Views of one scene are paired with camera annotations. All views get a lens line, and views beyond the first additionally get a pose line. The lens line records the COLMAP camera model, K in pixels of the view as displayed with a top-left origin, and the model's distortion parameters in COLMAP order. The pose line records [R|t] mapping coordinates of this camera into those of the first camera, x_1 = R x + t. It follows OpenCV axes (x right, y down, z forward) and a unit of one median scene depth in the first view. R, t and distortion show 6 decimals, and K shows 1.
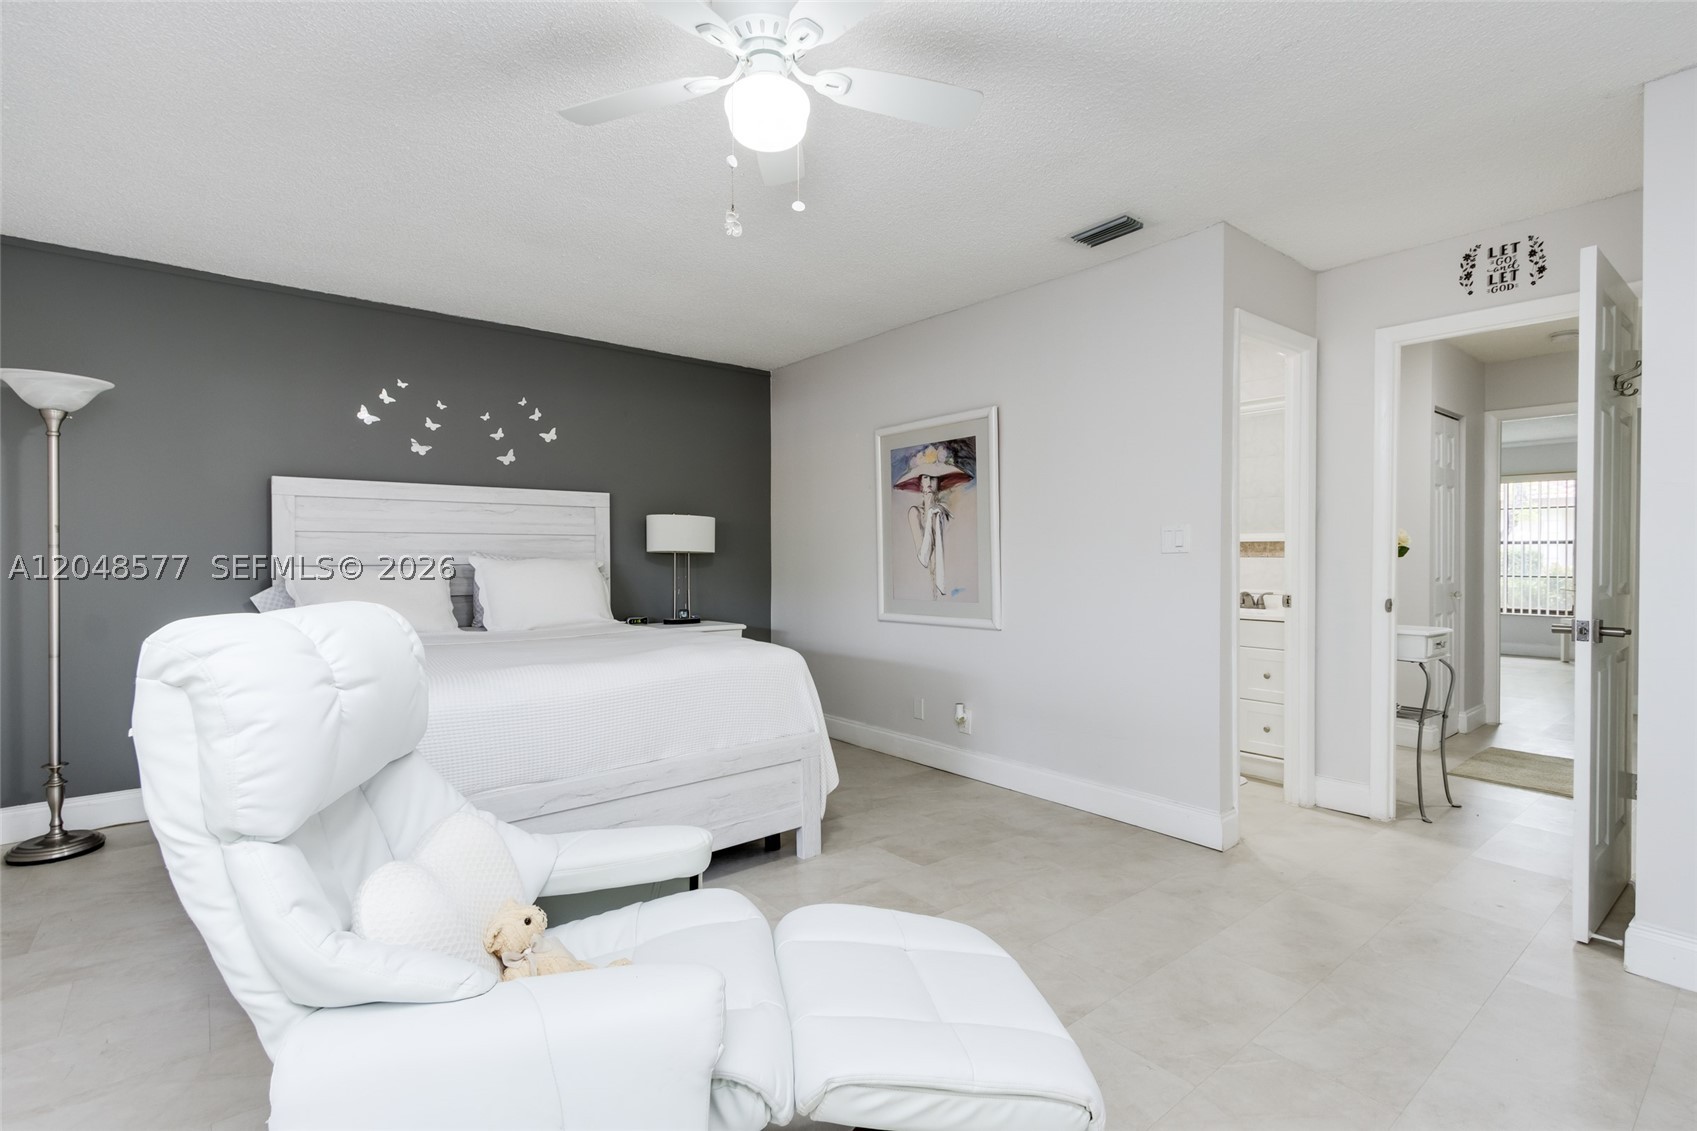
lens RADIAL K [[805.3, 0, 854.6], [0, 805.3, 559.9], [0, 0, 1]] dist [0.008327, 0.000287]
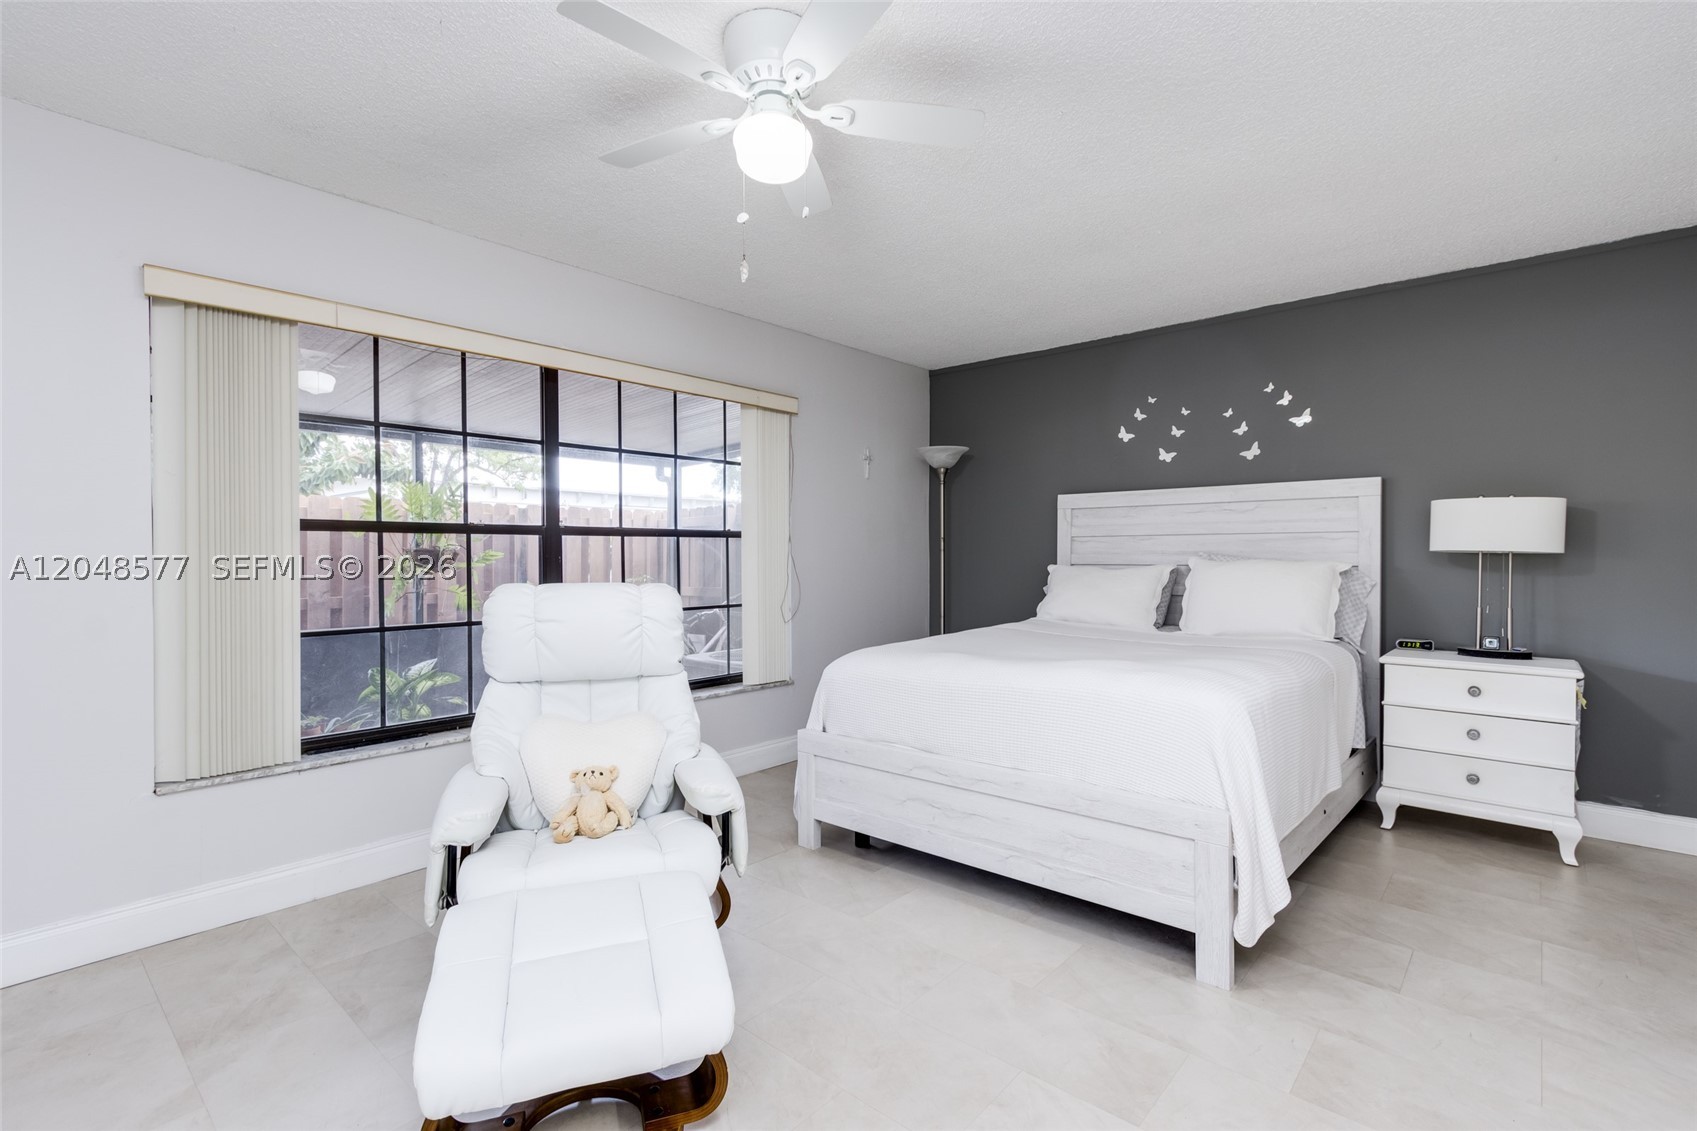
lens RADIAL K [[780.6, 0, 851.2], [0, 780.6, 561.7], [0, 0, 1]] dist [0.004248, 0.000035]
pose [[0.153689, 0.009418, -0.988074, 0.414831], [-0.006242, 0.999944, 0.008560, -0.004203], [0.988100, 0.004852, 0.153739, 0.421731]]
